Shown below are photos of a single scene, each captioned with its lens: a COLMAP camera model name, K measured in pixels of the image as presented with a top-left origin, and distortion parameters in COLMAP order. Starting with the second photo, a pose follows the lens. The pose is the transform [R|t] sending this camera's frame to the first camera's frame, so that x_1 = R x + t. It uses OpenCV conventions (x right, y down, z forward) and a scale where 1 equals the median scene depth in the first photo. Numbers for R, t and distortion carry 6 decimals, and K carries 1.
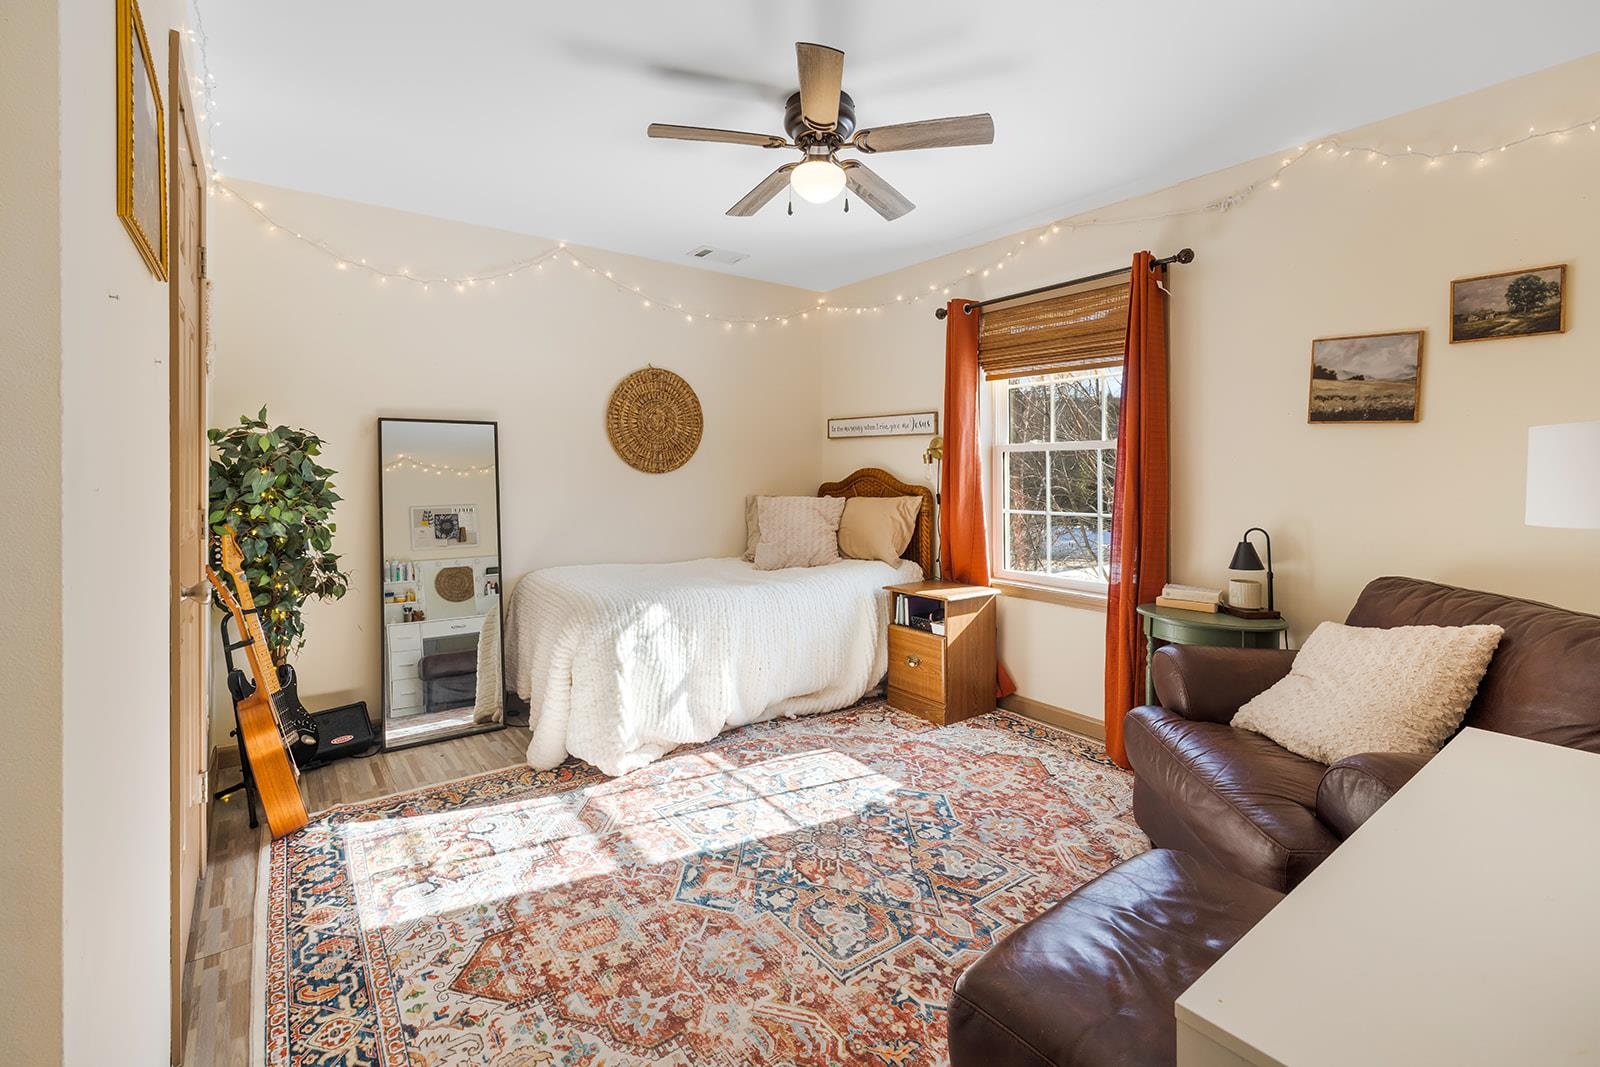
lens RADIAL K [[698.8, 0, 794.4], [0, 698.8, 474.2], [0, 0, 1]] dist [-0.000897, -0.000259]
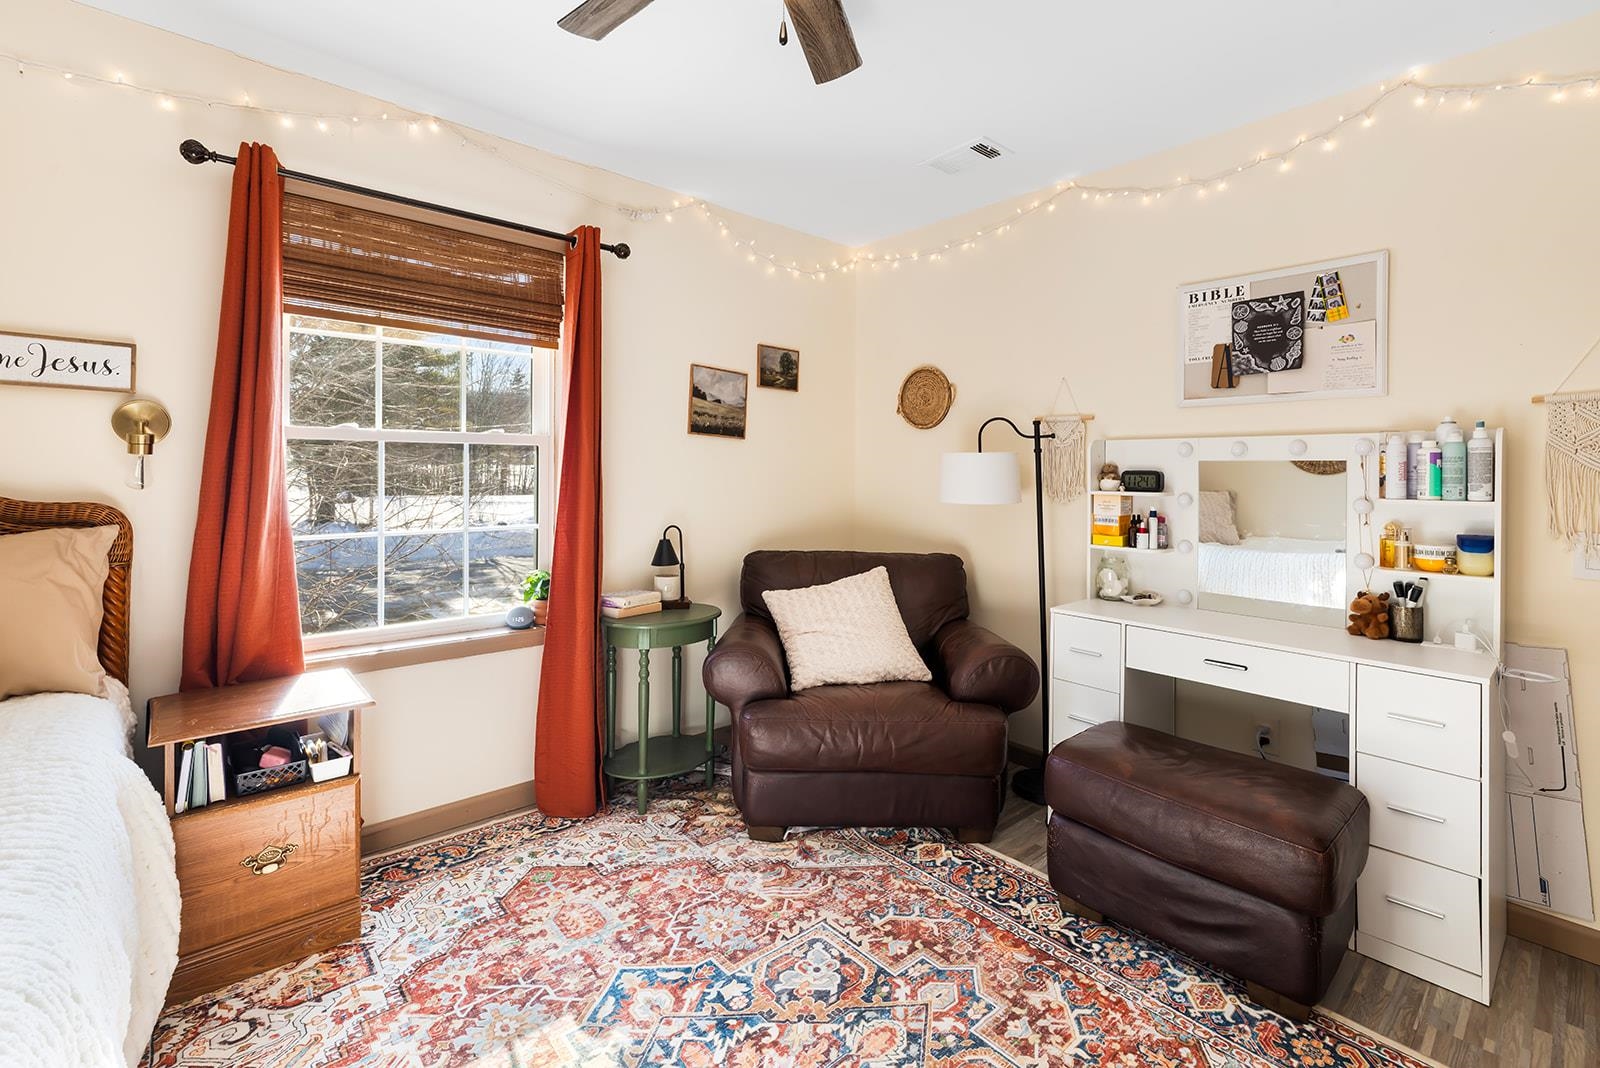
lens RADIAL K [[698.8, 0, 794.4], [0, 698.8, 474.7], [0, 0, 1]] dist [-0.000897, -0.000259]
pose [[-0.064018, -0.002099, 0.997947, -0.467607], [-0.002635, 0.999995, 0.001935, -0.005810], [-0.997945, -0.002505, -0.064023, 0.917693]]
